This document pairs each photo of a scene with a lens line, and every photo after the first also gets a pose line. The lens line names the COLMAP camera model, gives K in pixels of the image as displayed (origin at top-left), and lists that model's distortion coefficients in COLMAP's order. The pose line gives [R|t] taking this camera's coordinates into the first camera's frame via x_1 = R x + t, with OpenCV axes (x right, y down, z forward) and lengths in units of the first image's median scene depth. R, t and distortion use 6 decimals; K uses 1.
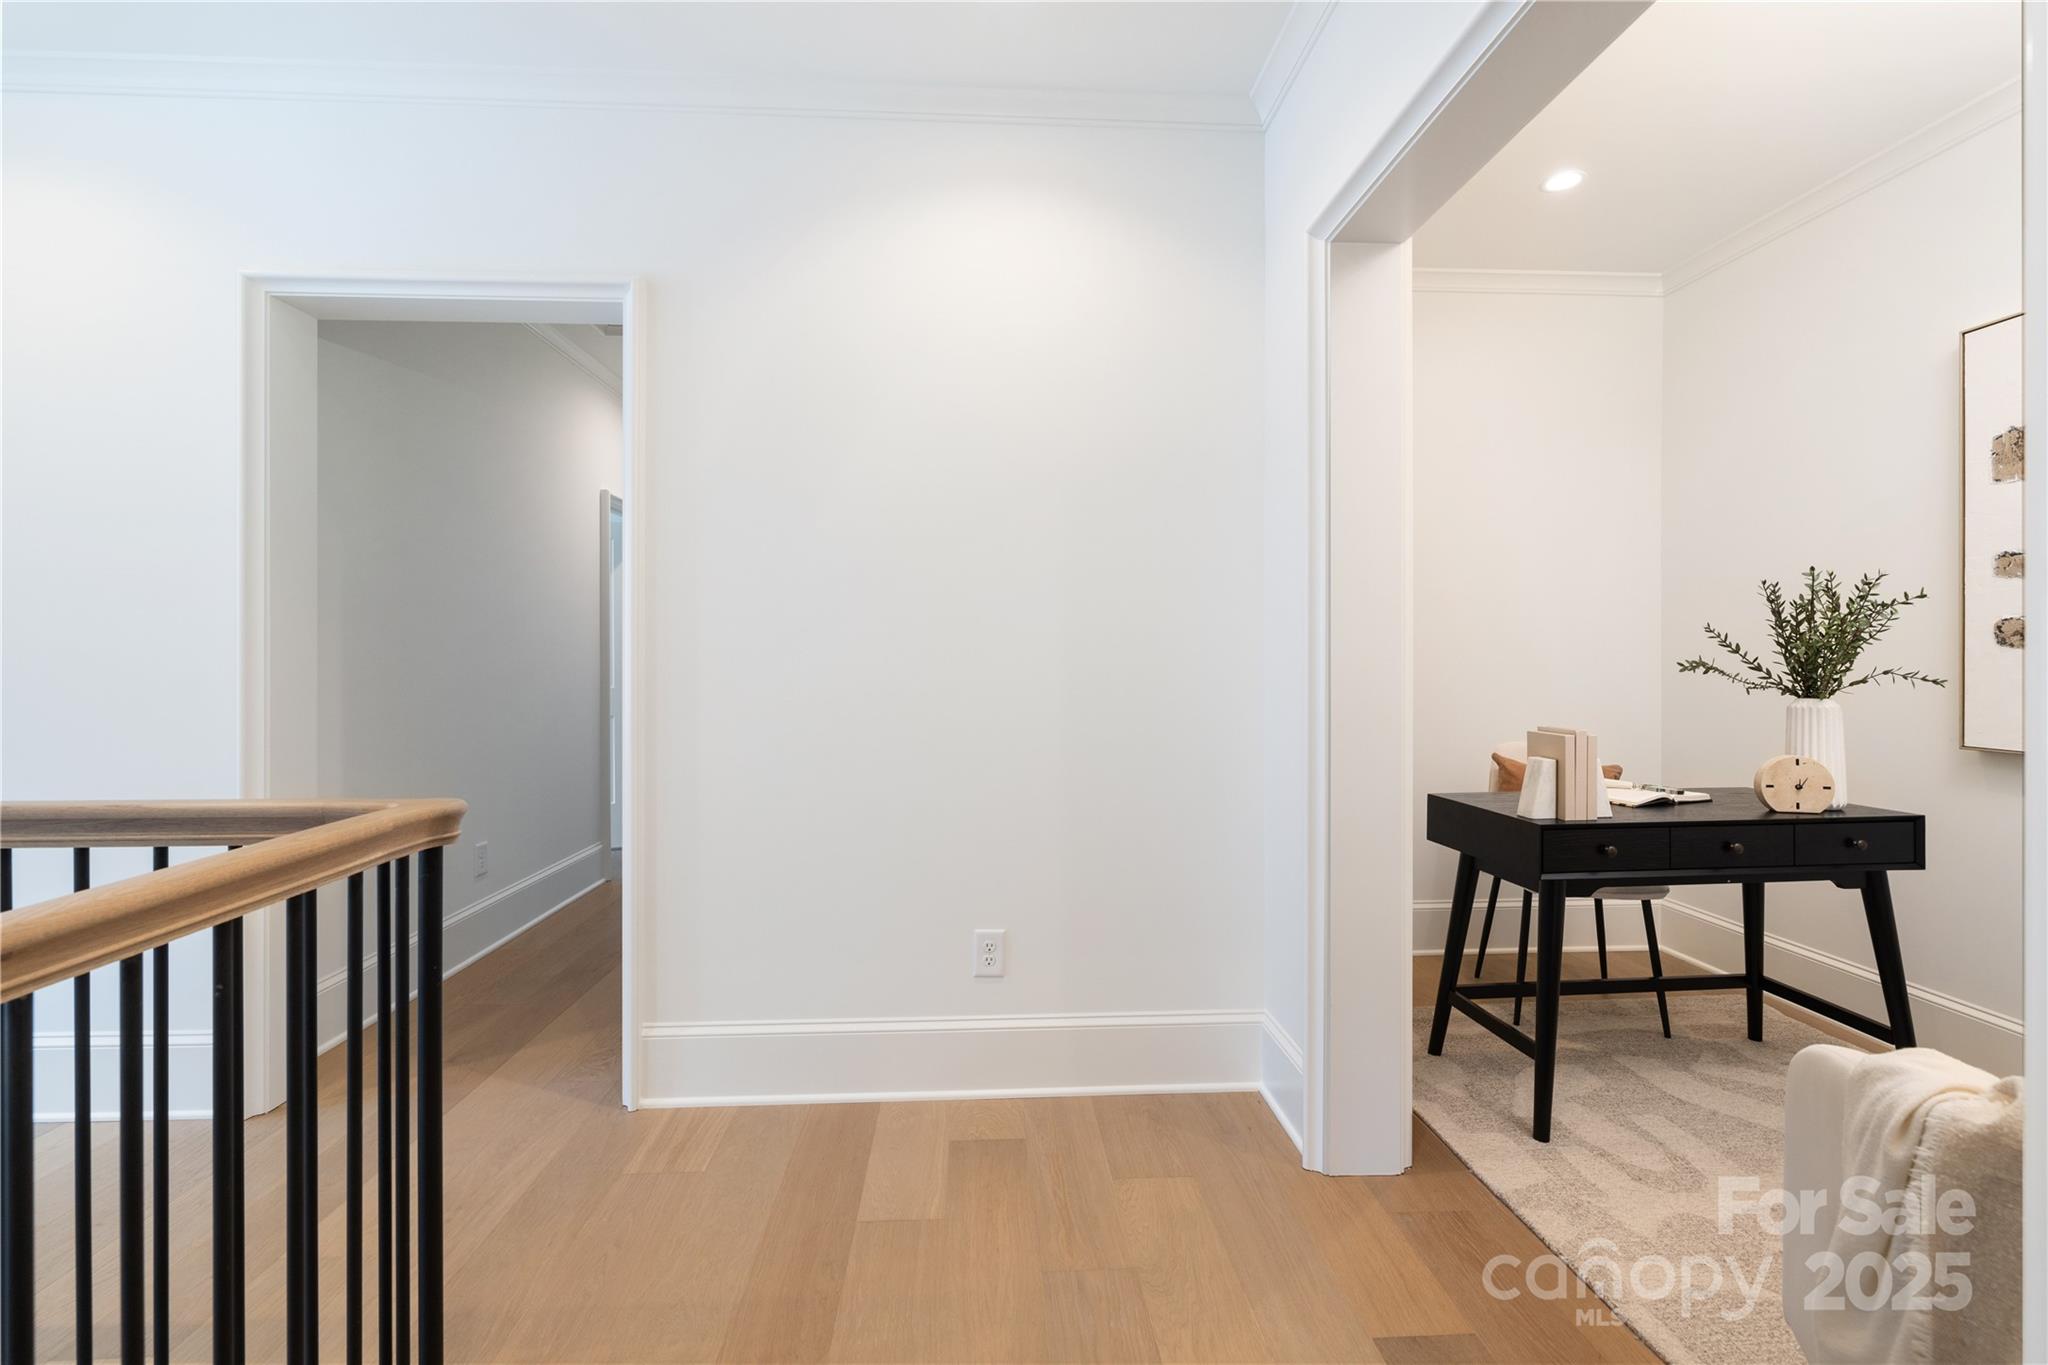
lens RADIAL K [[901.9, 0, 1009.3], [0, 901.9, 662.4], [0, 0, 1]] dist [0.000342, 0.000867]
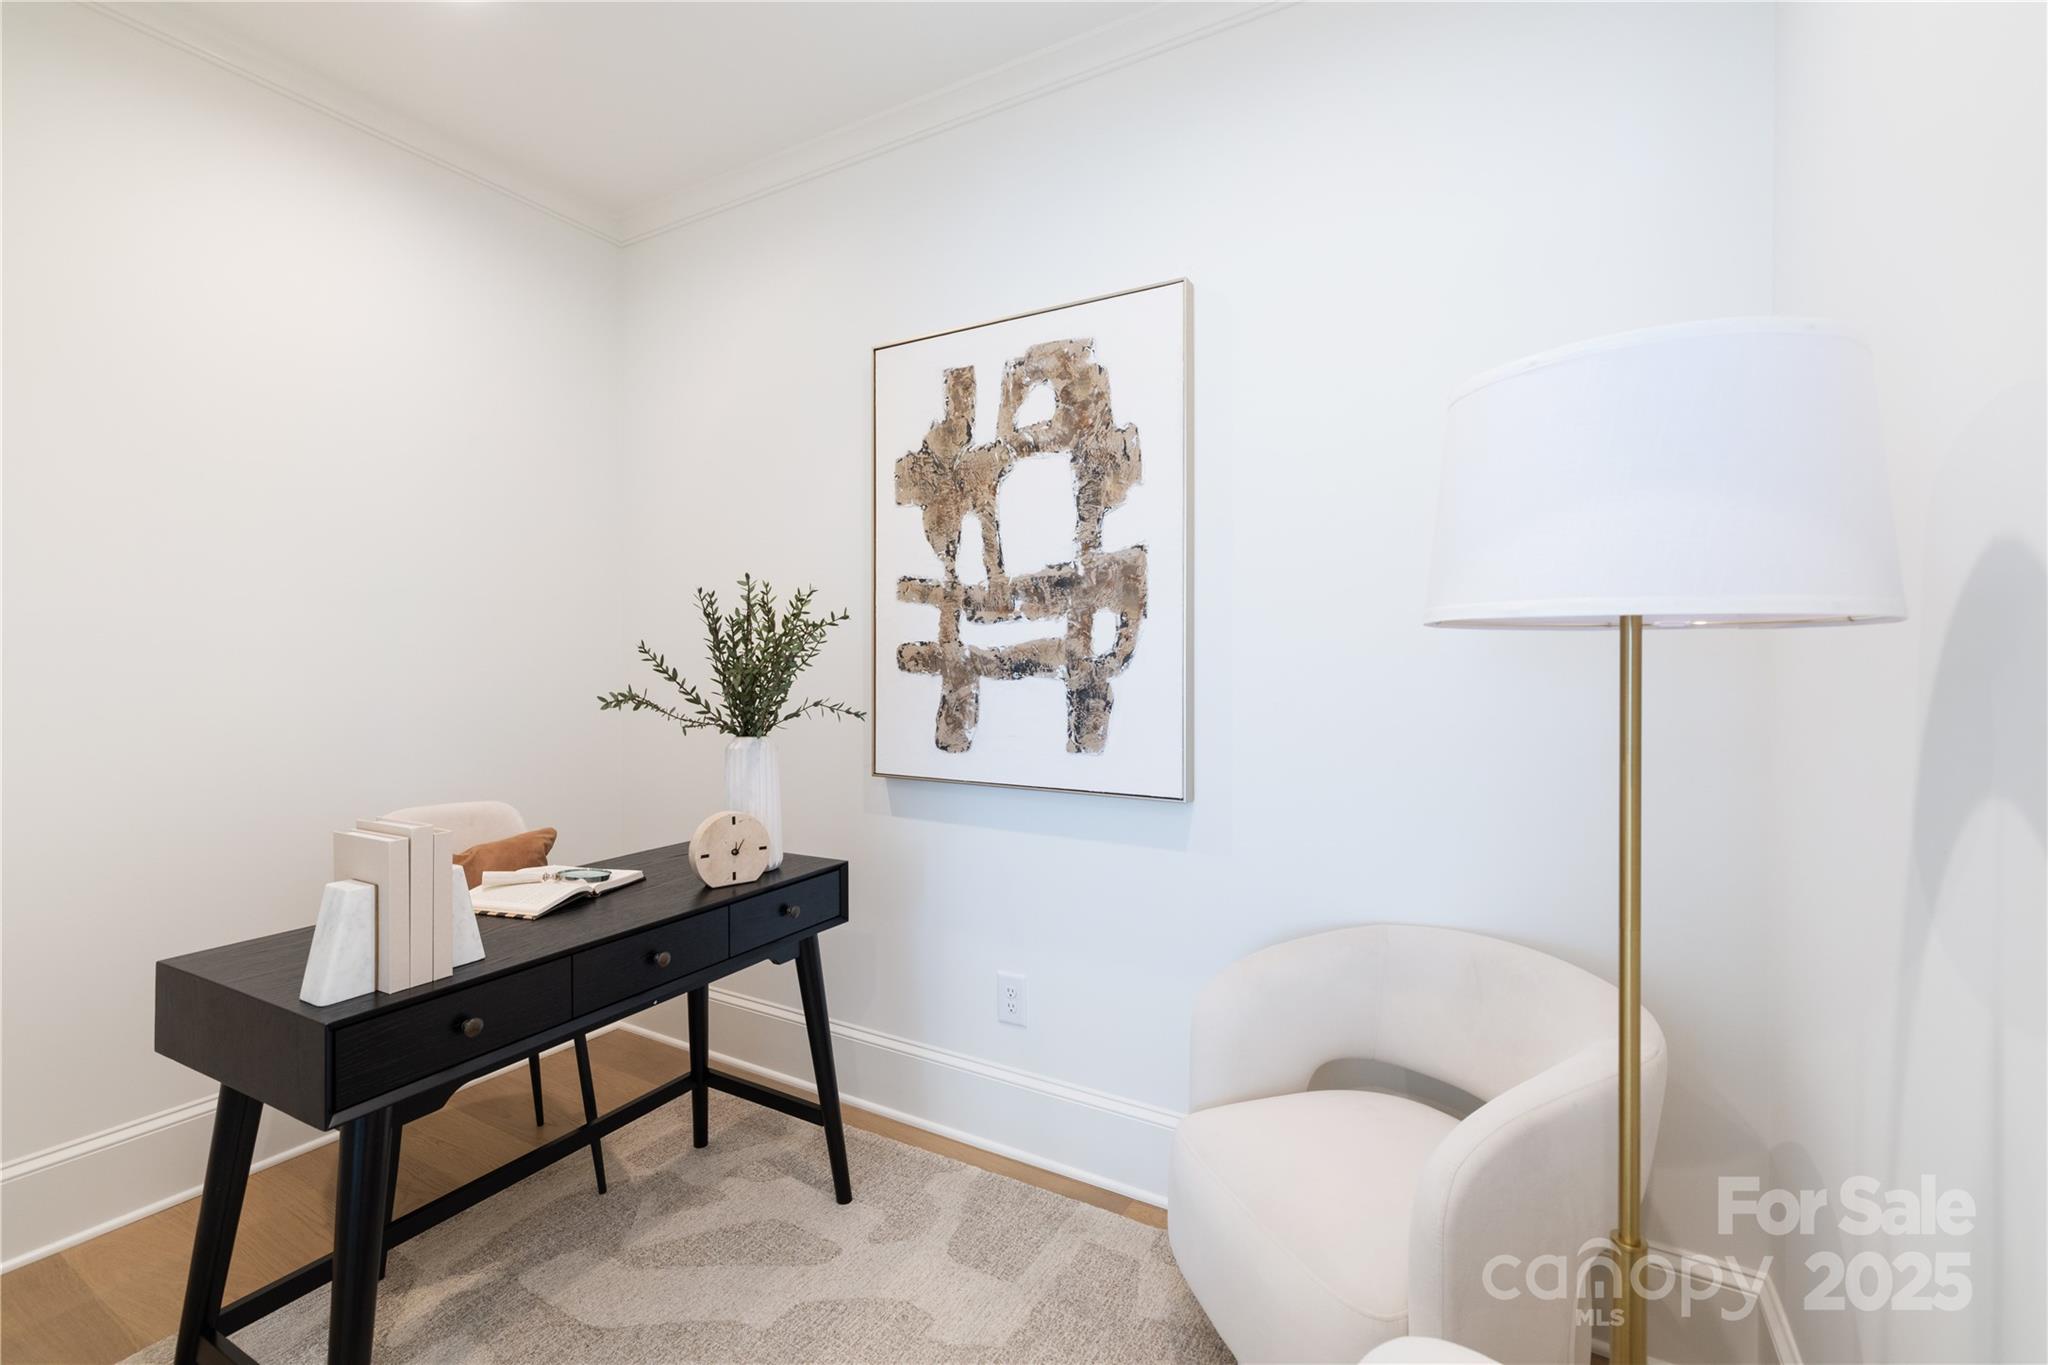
lens RADIAL K [[901.9, 0, 1017.2], [0, 901.9, 671.0], [0, 0, 1]] dist [0.000342, 0.000867]
pose [[0.552197, -0.005491, 0.833696, 0.344817], [-0.000127, 0.999978, 0.006671, -0.025094], [-0.833714, -0.003789, 0.552184, 0.349867]]
